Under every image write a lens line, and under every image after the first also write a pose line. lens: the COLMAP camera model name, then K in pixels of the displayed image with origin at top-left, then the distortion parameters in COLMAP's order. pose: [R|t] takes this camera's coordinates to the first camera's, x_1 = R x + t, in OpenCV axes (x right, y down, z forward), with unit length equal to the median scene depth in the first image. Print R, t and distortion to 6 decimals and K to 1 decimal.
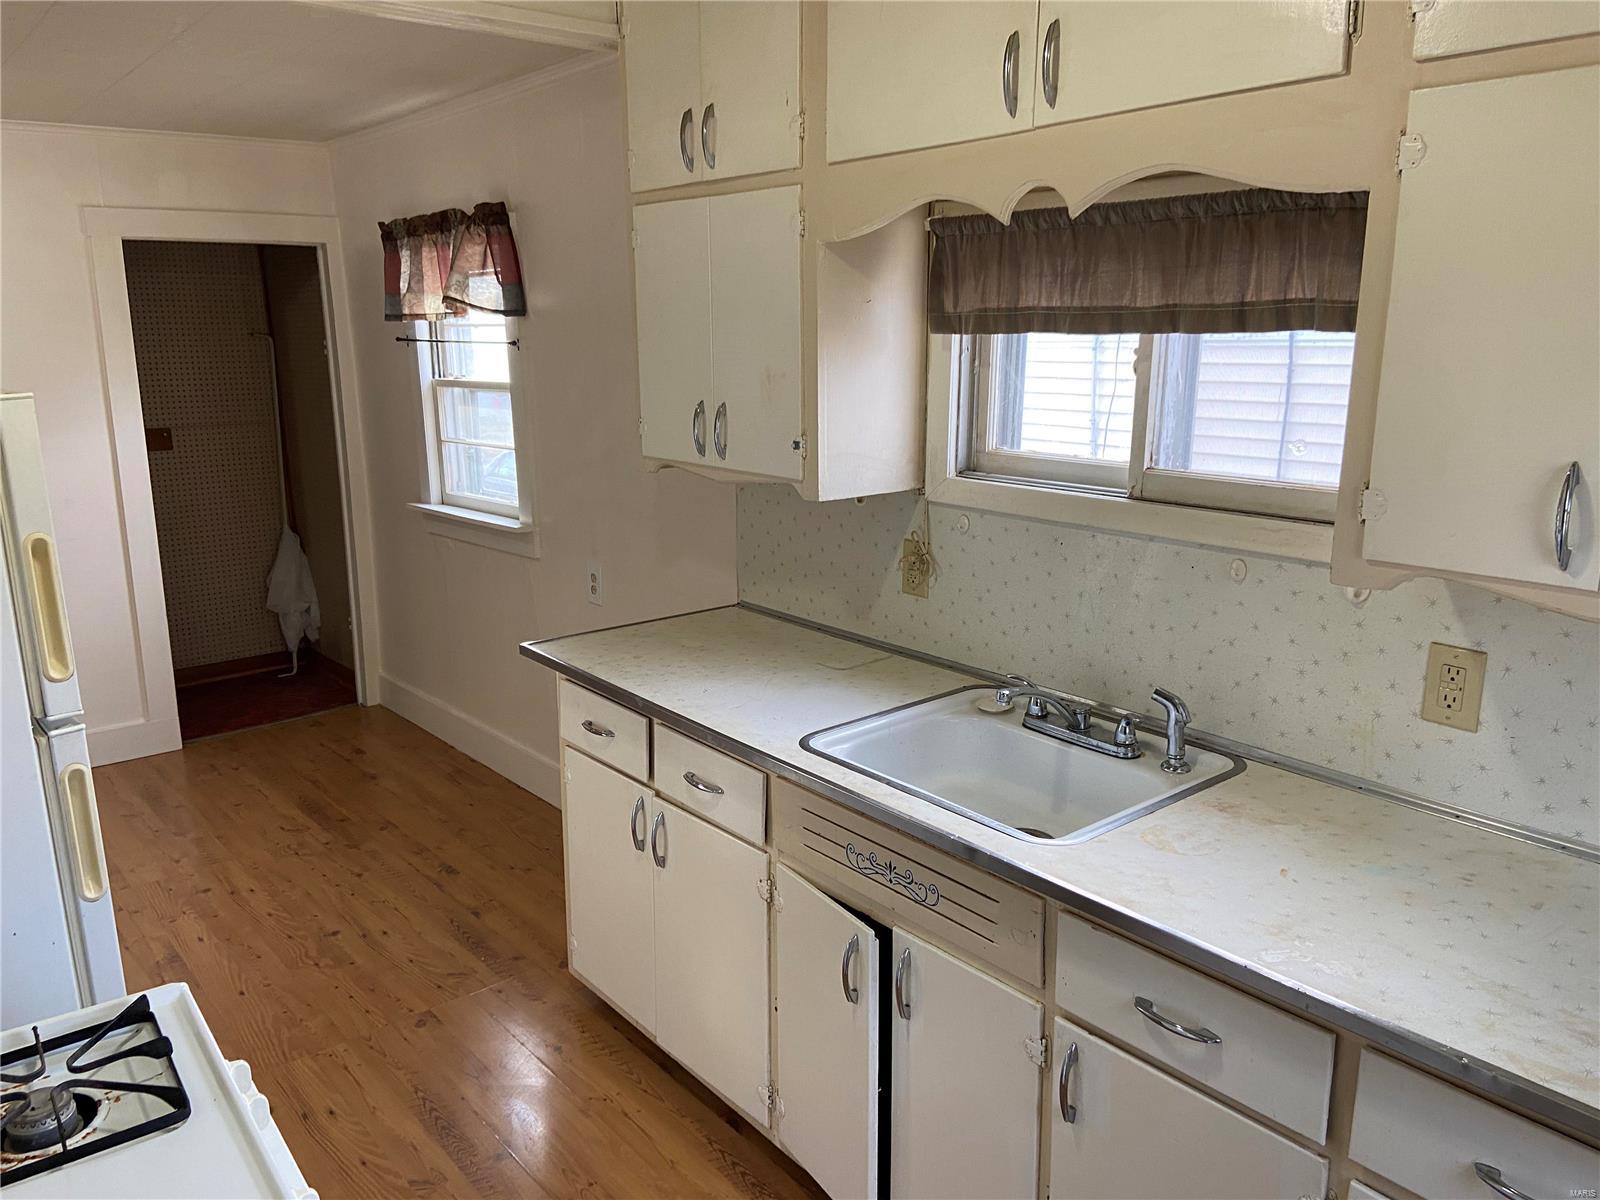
lens RADIAL K [[1202.2, 0, 729.6], [0, 1202.2, 598.1], [0, 0, 1]] dist [0.127189, -0.002379]
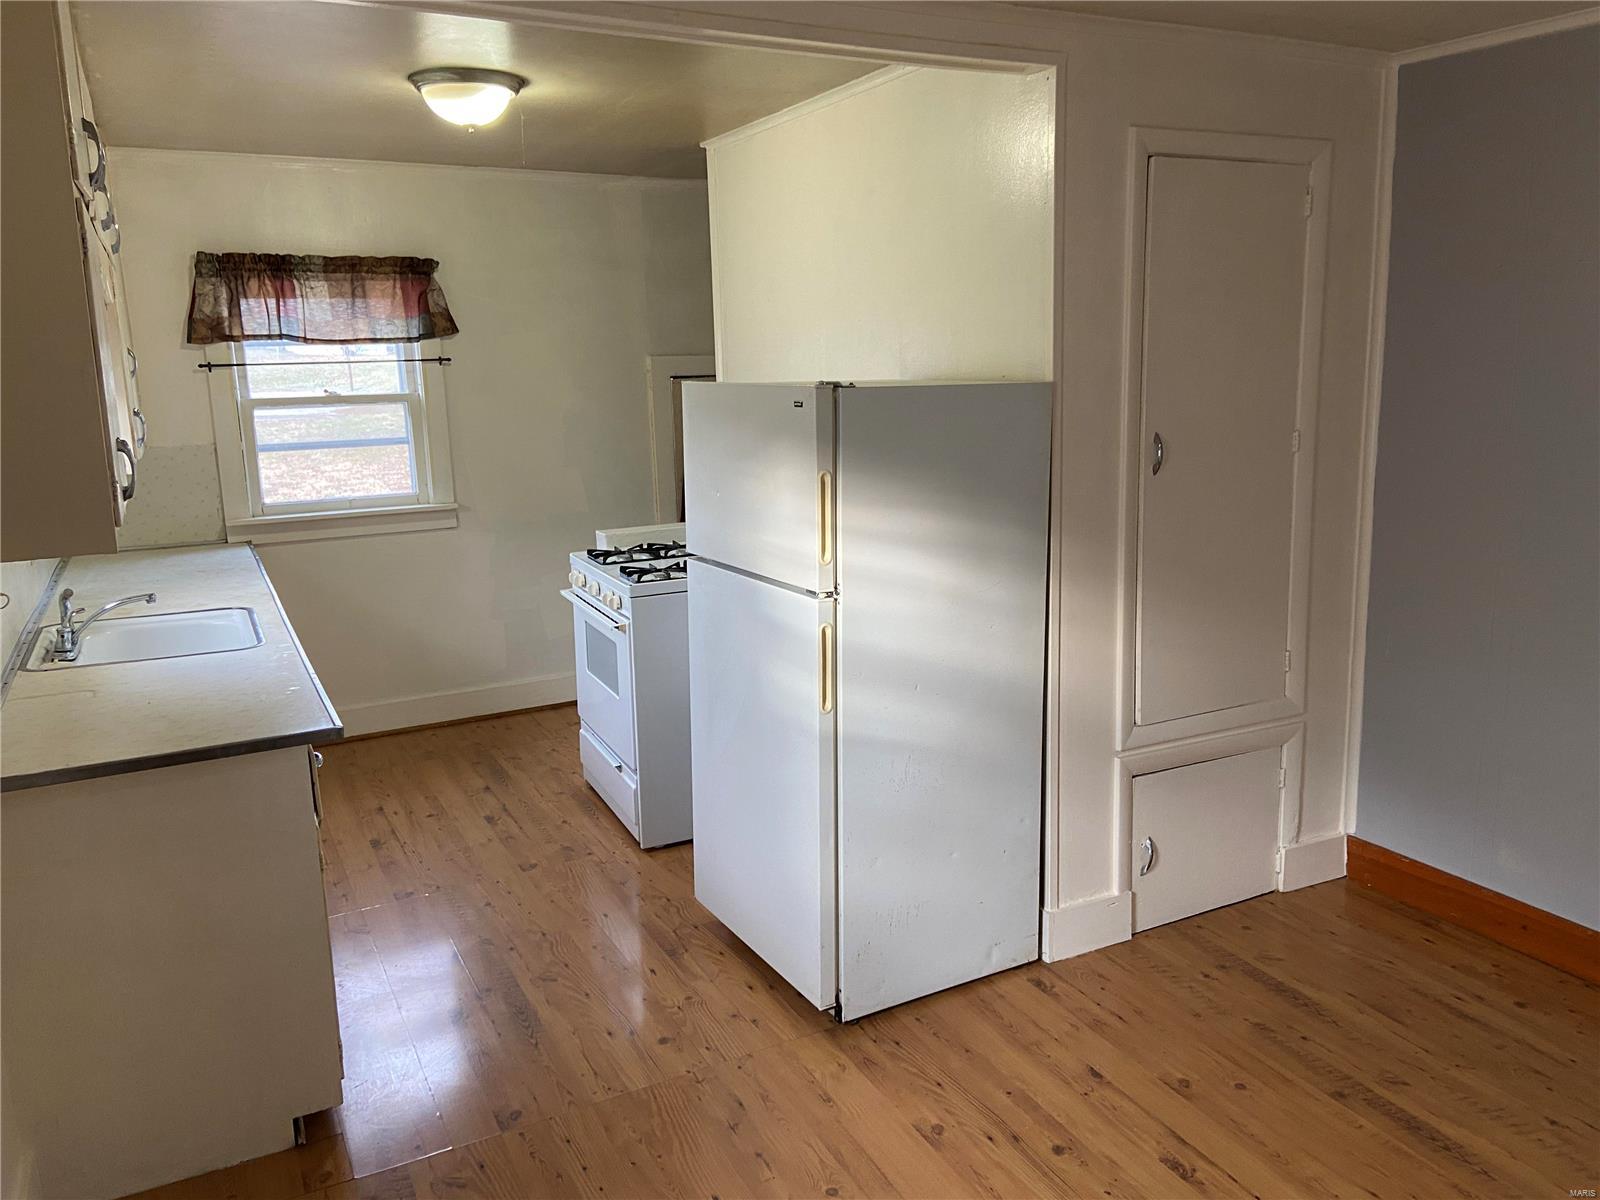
lens RADIAL K [[1221.7, 0, 803.2], [0, 1221.7, 582.6], [0, 0, 1]] dist [0.145234, -0.164168]
pose [[-0.984740, -0.001760, 0.174024, -0.719742], [0.069107, 0.913777, 0.400296, -0.428305], [-0.159724, 0.406213, -0.899711, 1.900845]]
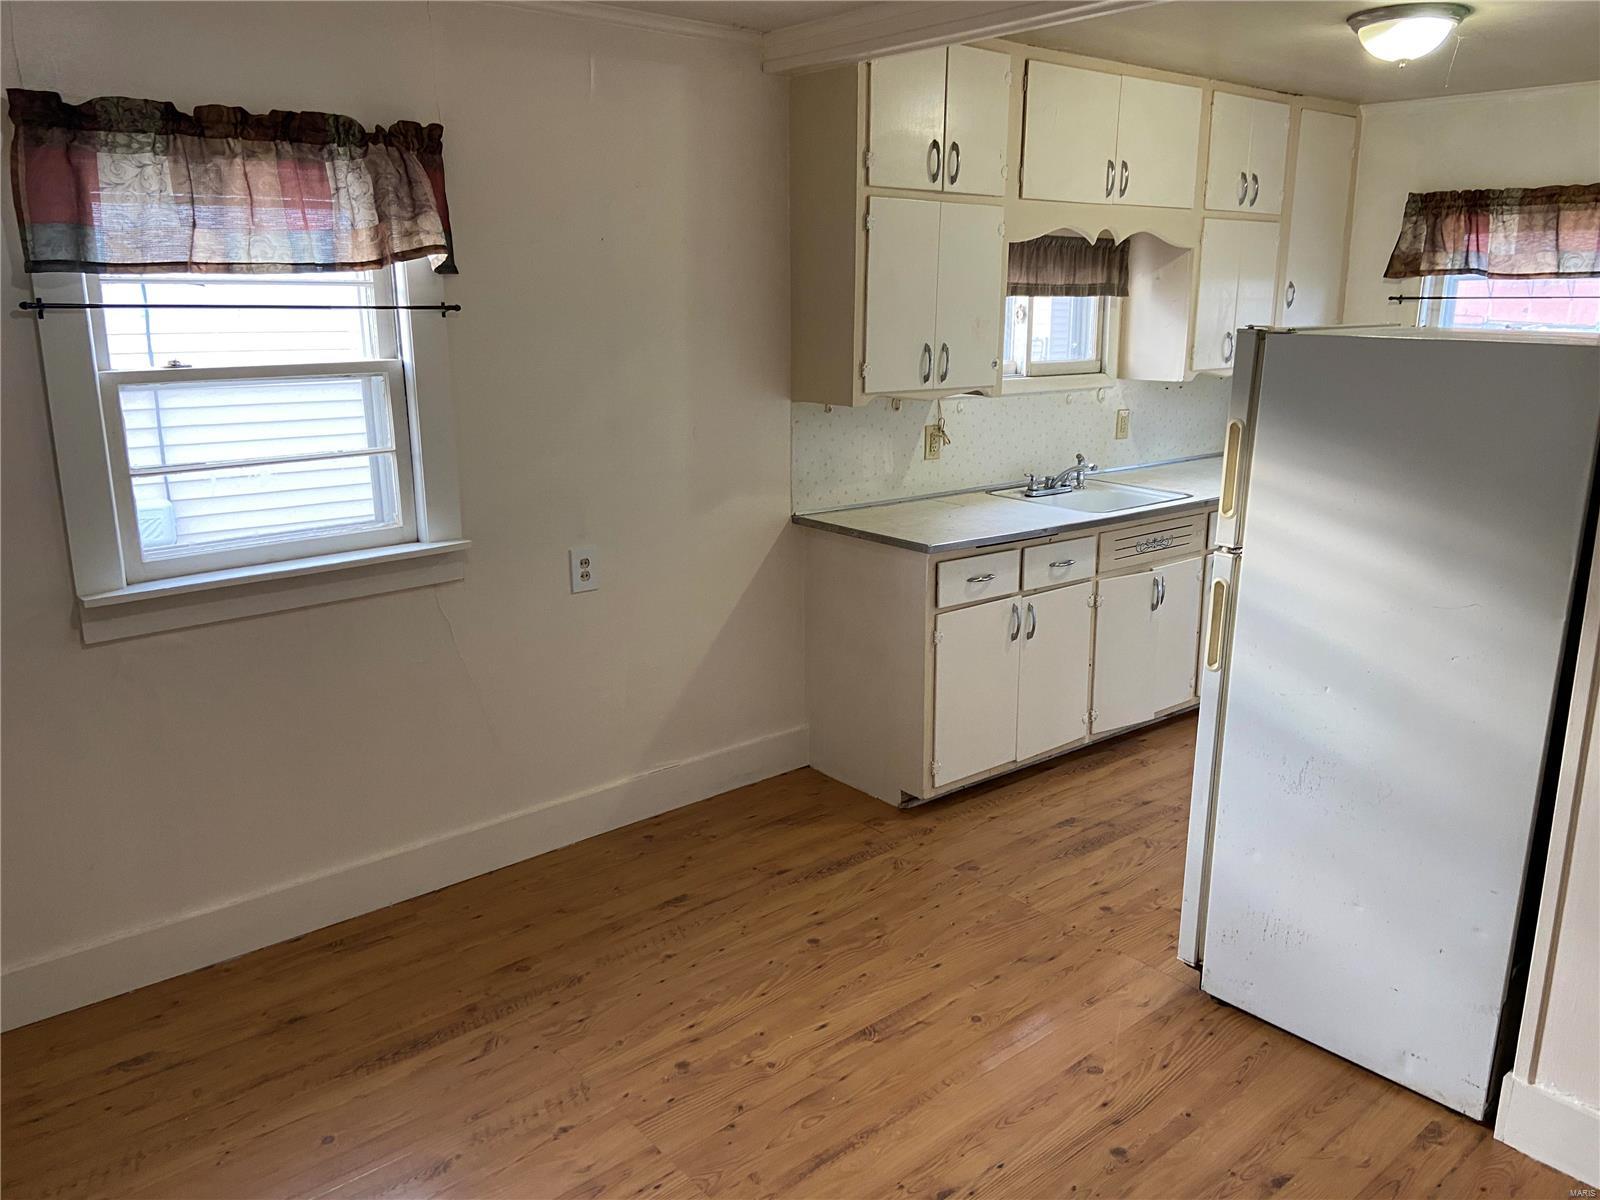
lens RADIAL K [[1221.7, 0, 803.2], [0, 1221.7, 582.6], [0, 0, 1]] dist [0.145234, -0.164168]
pose [[-0.043149, -0.222514, 0.973974, -1.585229], [0.216933, 0.949536, 0.226542, -0.271902], [-0.975232, 0.221063, 0.007299, 1.268287]]
